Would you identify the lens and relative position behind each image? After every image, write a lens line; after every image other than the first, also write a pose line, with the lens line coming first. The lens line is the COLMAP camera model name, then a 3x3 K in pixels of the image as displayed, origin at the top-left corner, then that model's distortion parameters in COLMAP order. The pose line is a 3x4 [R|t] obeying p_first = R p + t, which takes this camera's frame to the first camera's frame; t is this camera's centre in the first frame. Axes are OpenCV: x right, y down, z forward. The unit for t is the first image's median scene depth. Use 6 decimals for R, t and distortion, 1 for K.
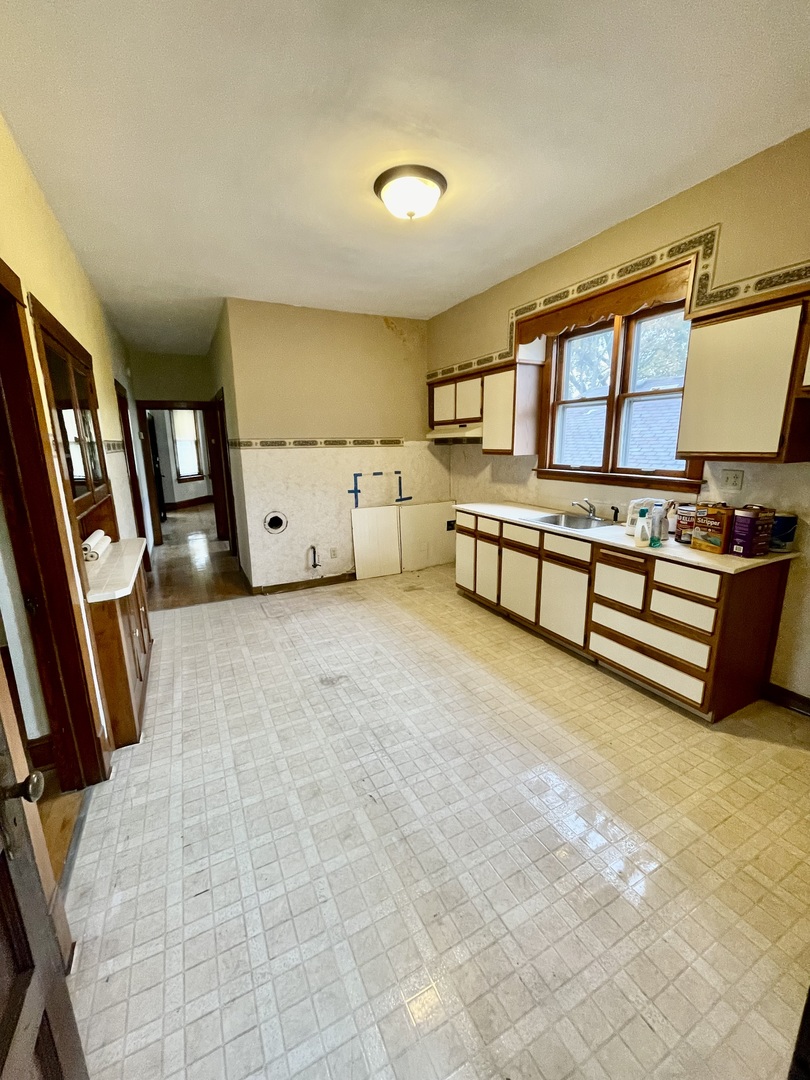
lens RADIAL K [[434.3, 0, 406.3], [0, 434.3, 535.1], [0, 0, 1]] dist [-0.000037, -0.000018]
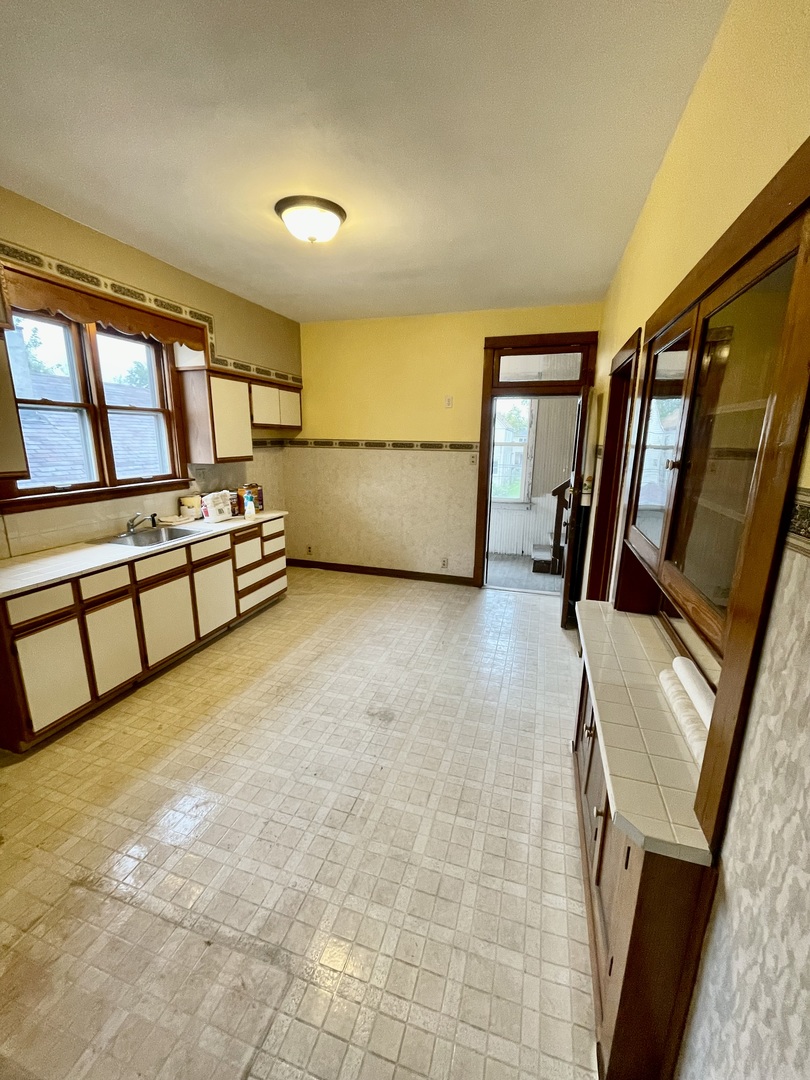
lens RADIAL K [[432.3, 0, 411.9], [0, 432.3, 537.4], [0, 0, 1]] dist [0.000047, -0.000053]
pose [[-0.719742, -0.151538, 0.677501, -0.703907], [0.147989, 0.919967, 0.362987, -0.303425], [-0.678285, 0.361520, -0.639713, 1.270546]]
